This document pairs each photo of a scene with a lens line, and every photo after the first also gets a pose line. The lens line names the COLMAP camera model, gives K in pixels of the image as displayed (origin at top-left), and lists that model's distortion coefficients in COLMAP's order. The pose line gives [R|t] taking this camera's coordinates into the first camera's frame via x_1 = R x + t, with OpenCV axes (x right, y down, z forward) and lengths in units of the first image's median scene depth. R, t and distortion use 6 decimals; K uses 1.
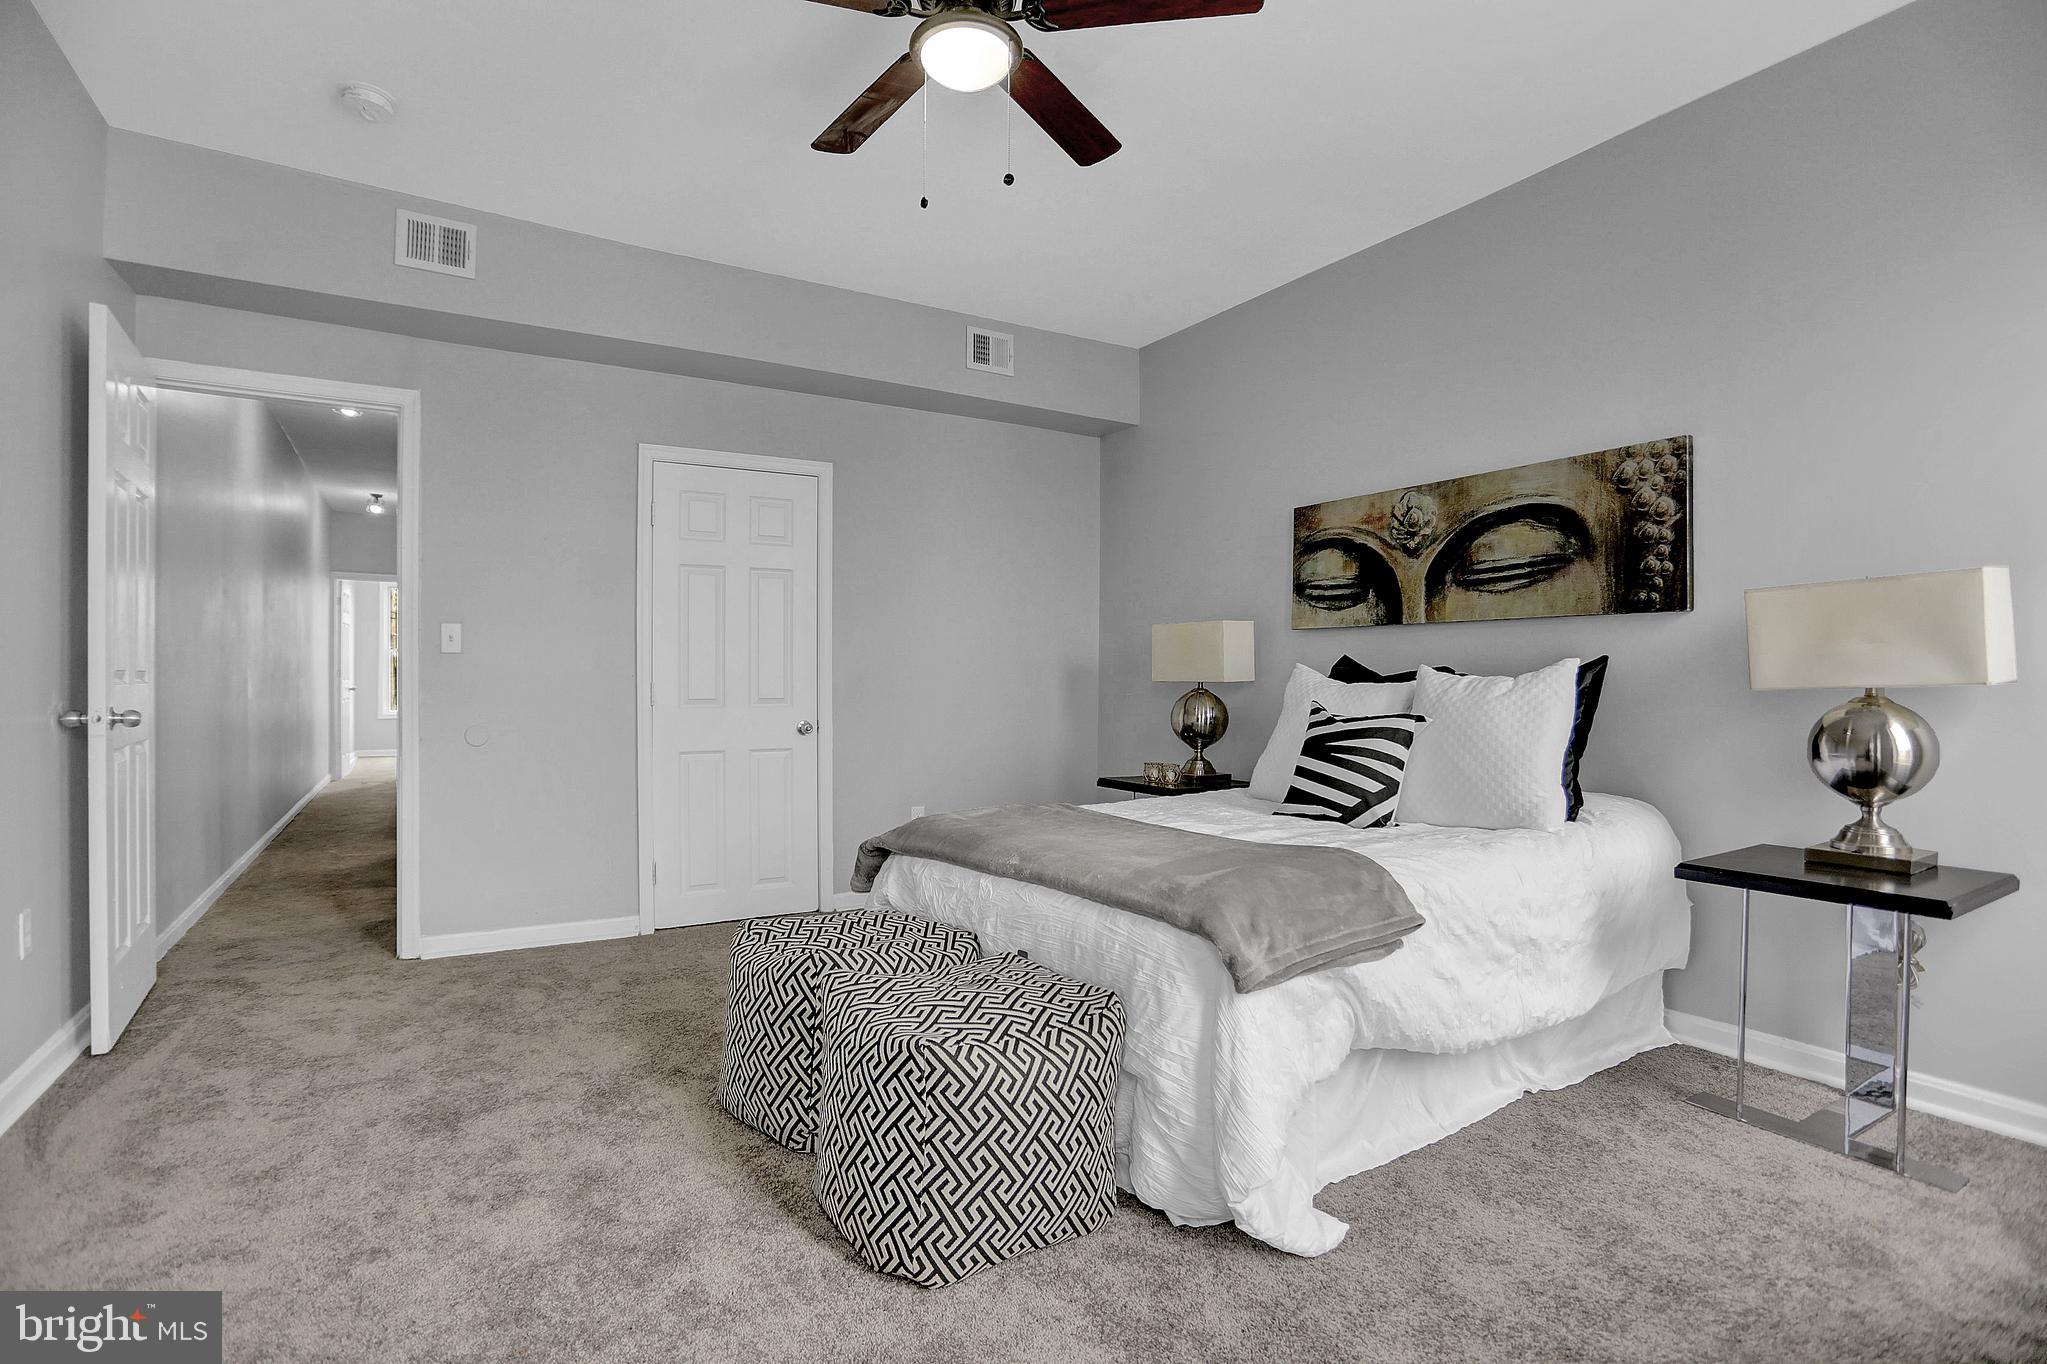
lens RADIAL K [[1024.5, 0, 1021.2], [0, 1024.5, 696.6], [0, 0, 1]] dist [-0.085177, 0.041800]
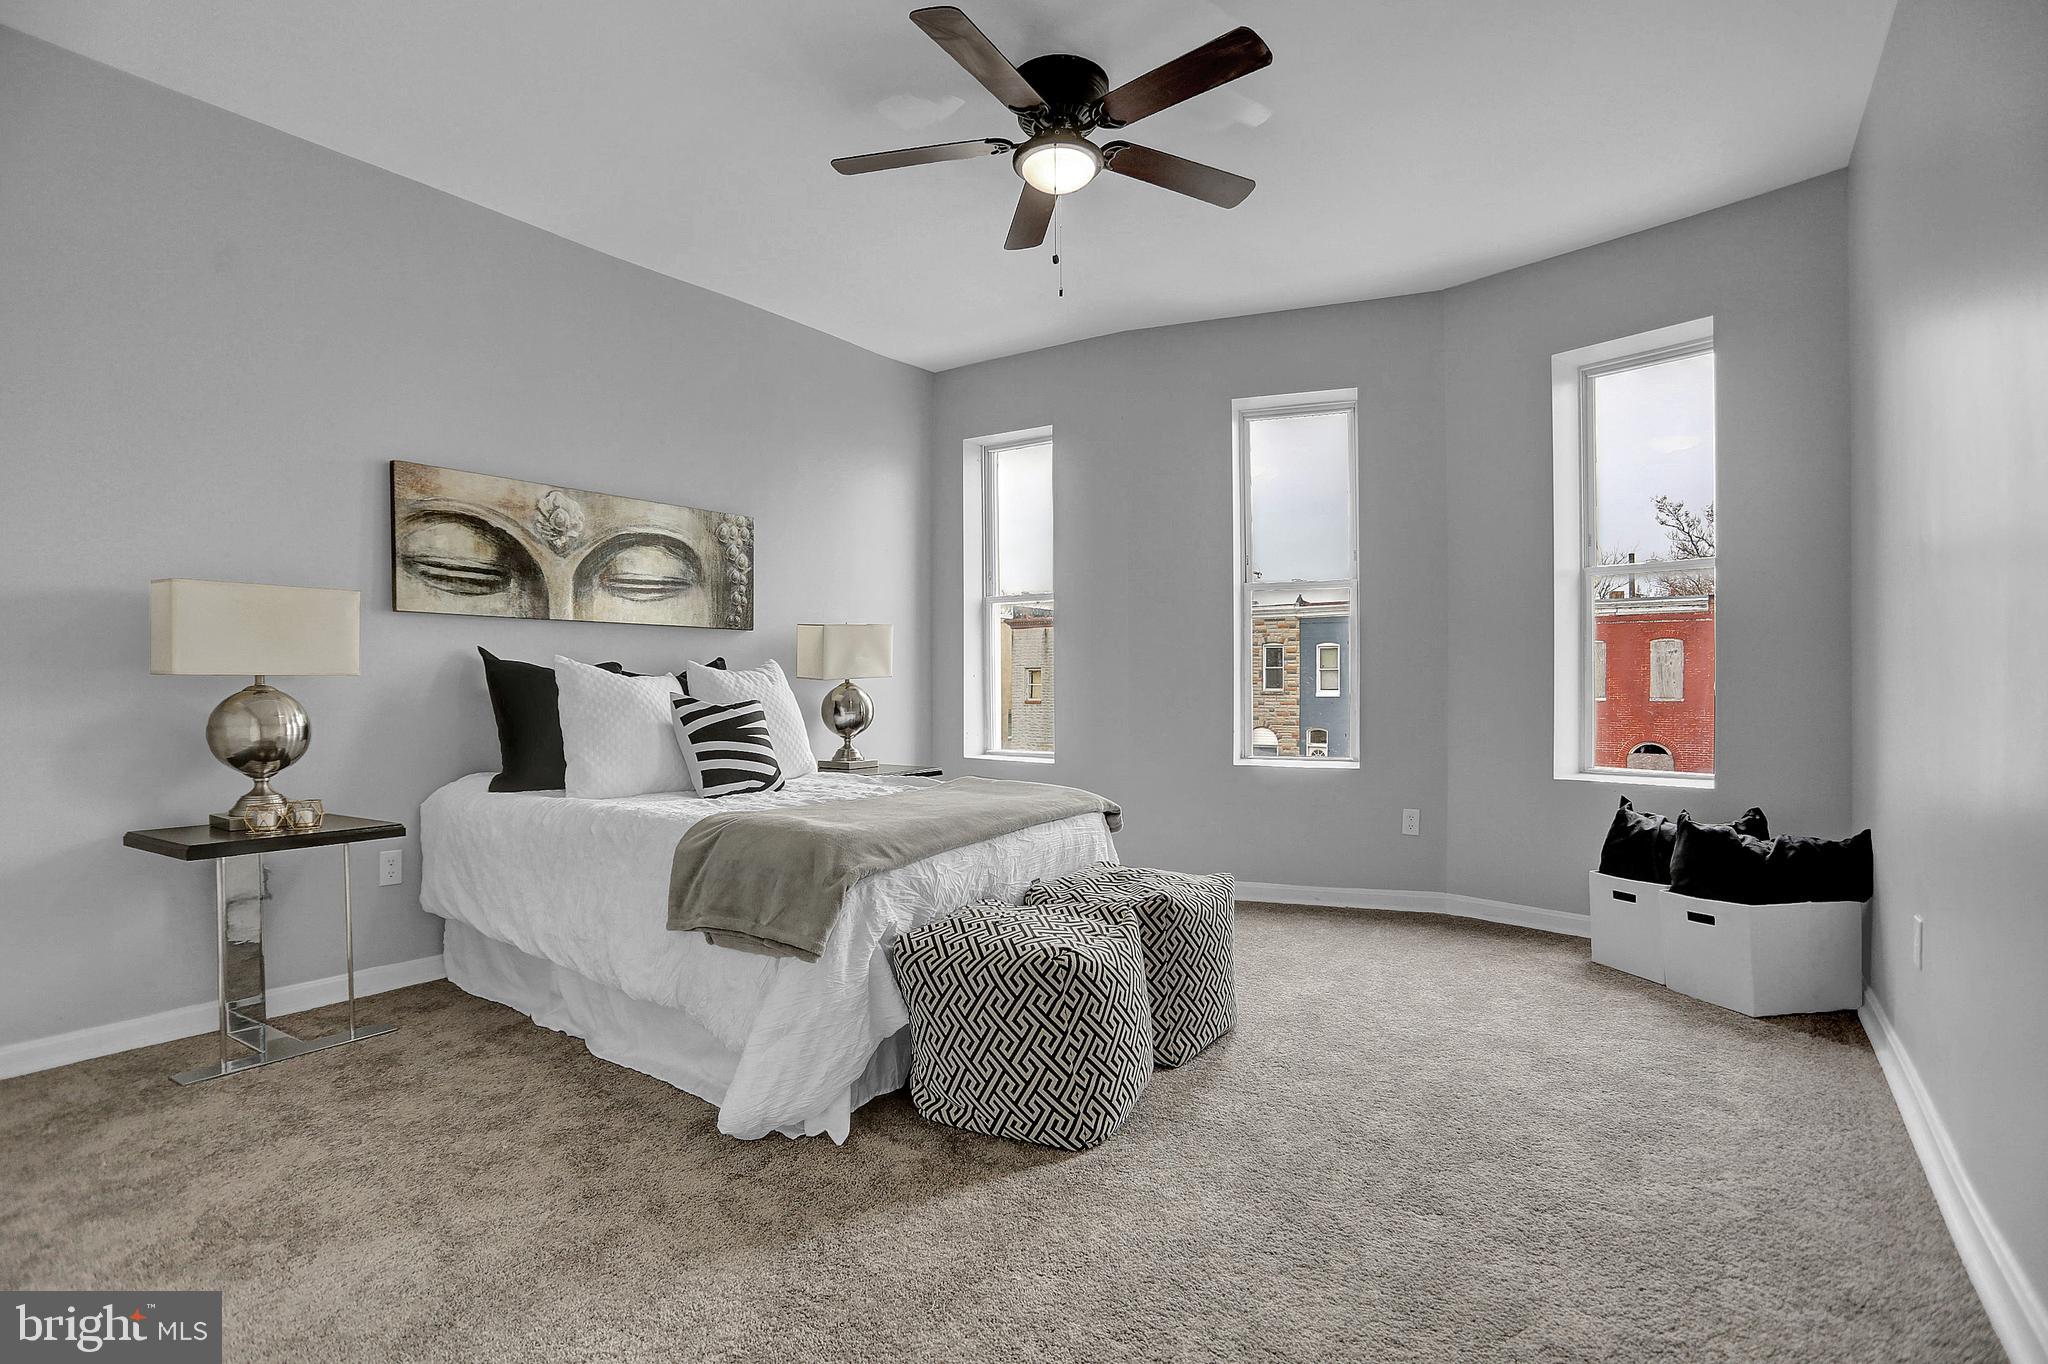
lens RADIAL K [[1025.0, 0, 1021.7], [0, 1025.0, 696.6], [0, 0, 1]] dist [-0.085177, 0.041800]
pose [[-0.421165, -0.043381, 0.905946, -0.778778], [-0.013193, 0.999043, 0.041706, -0.043063], [-0.906888, 0.005613, -0.421334, 1.032158]]
